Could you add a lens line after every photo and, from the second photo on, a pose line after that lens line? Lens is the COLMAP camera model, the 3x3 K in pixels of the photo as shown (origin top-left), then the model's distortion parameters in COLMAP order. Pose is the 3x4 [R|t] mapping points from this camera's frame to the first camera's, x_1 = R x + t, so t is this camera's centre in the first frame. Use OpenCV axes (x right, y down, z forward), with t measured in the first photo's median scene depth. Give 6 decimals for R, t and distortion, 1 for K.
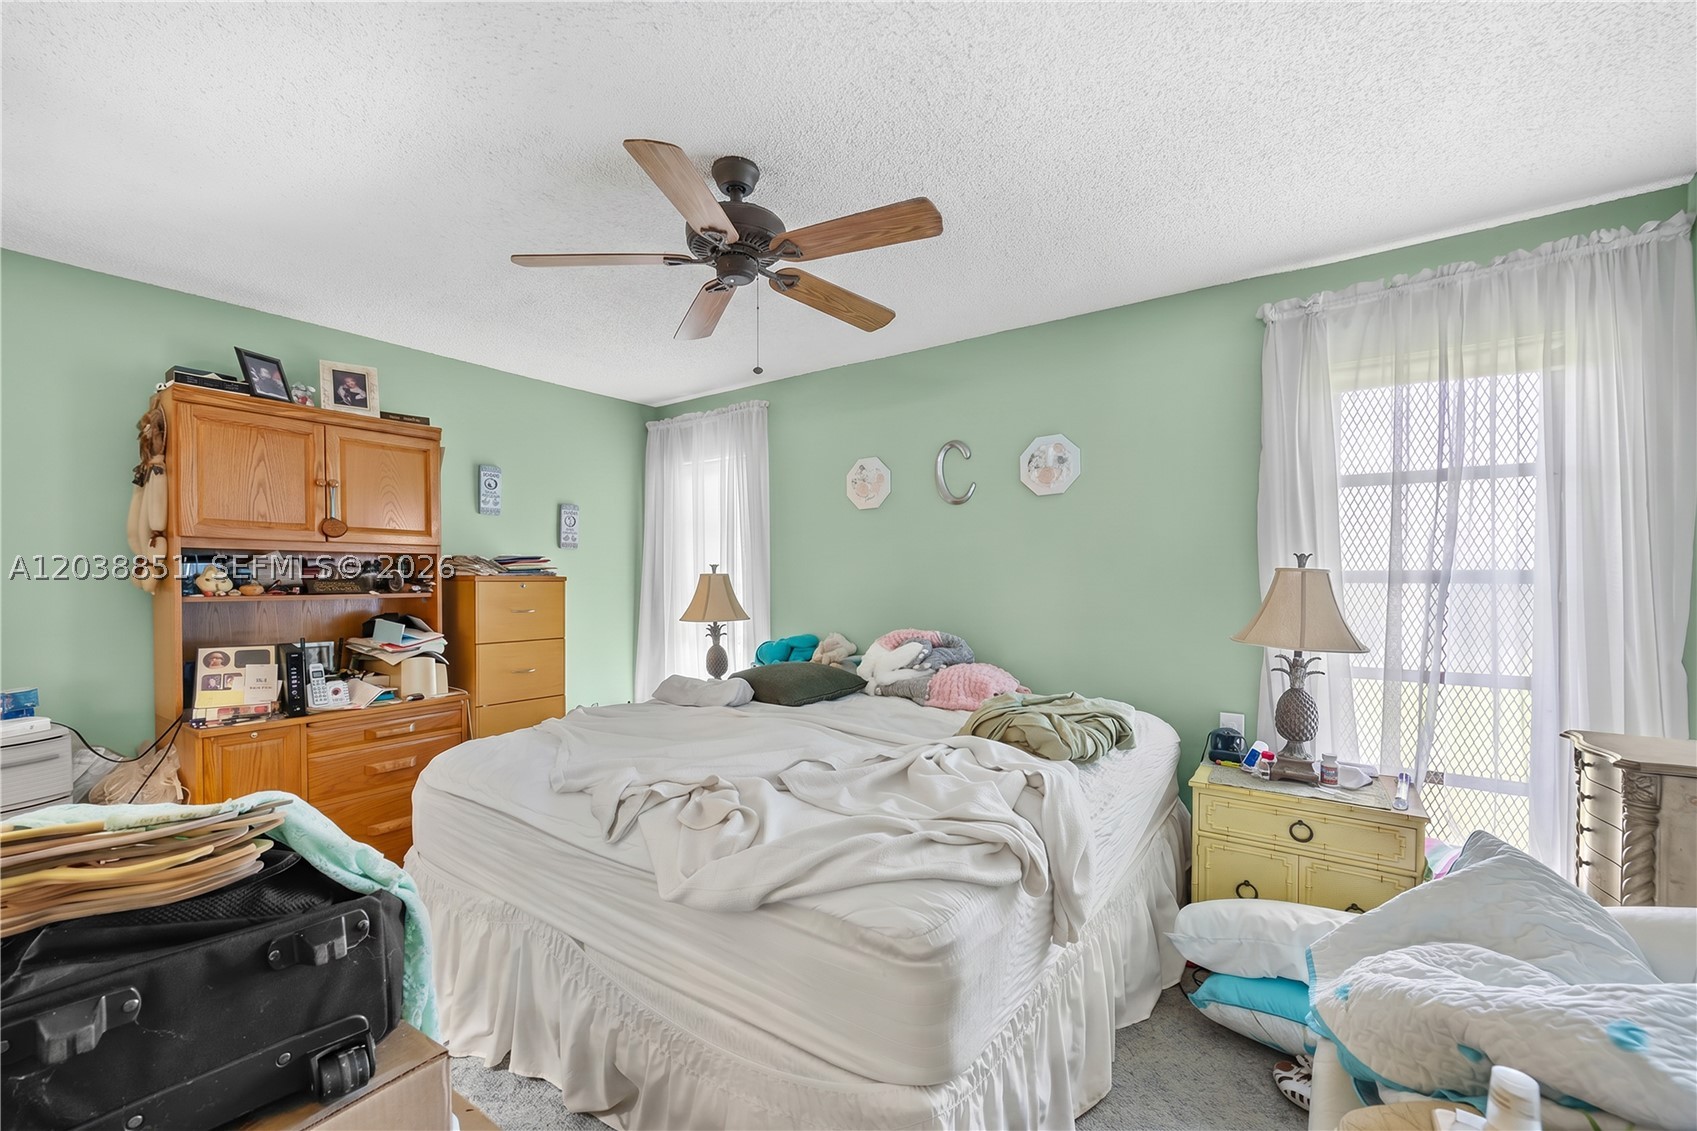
lens RADIAL K [[693.1, 0, 876.3], [0, 693.1, 599.2], [0, 0, 1]] dist [-0.002870, -0.000226]
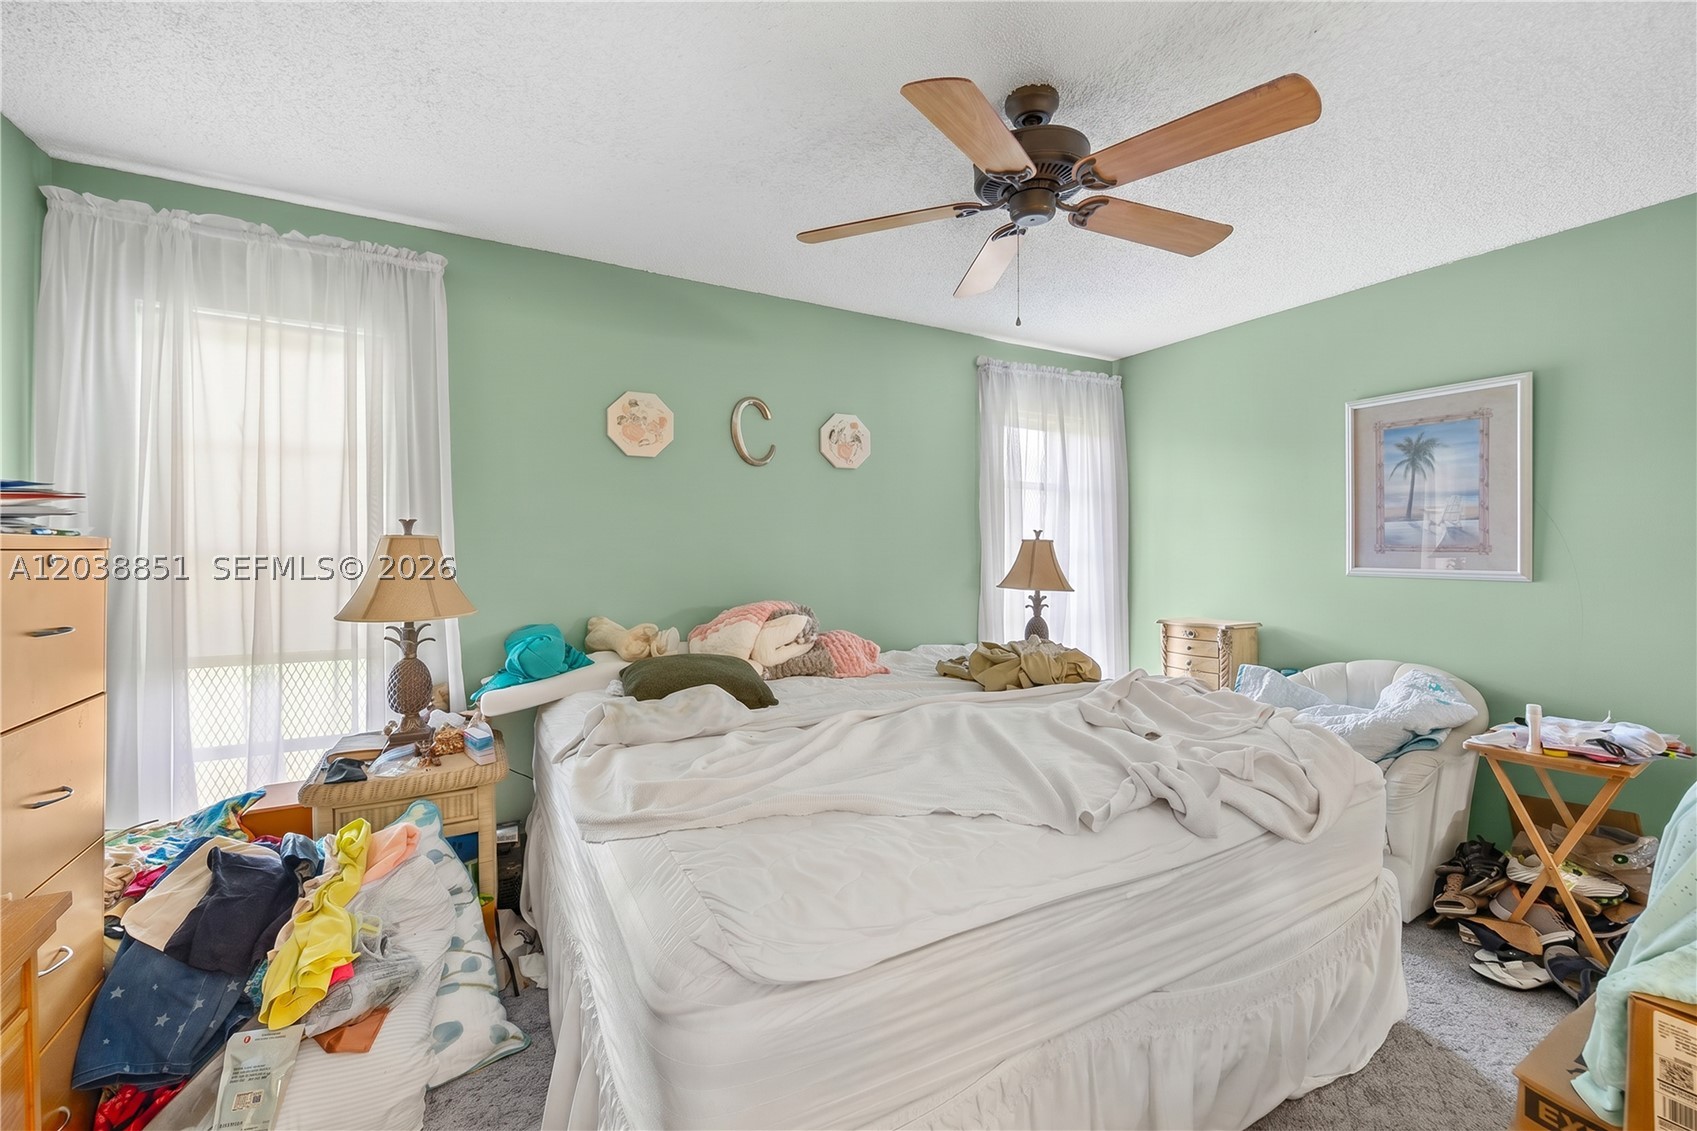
lens RADIAL K [[684.5, 0, 869.4], [0, 684.5, 564.6], [0, 0, 1]] dist [-0.002899, -0.000613]
pose [[0.432240, -0.021895, 0.901493, -0.710587], [0.026113, 0.999590, 0.011756, -0.012282], [-0.901381, 0.018459, 0.432634, 0.508603]]
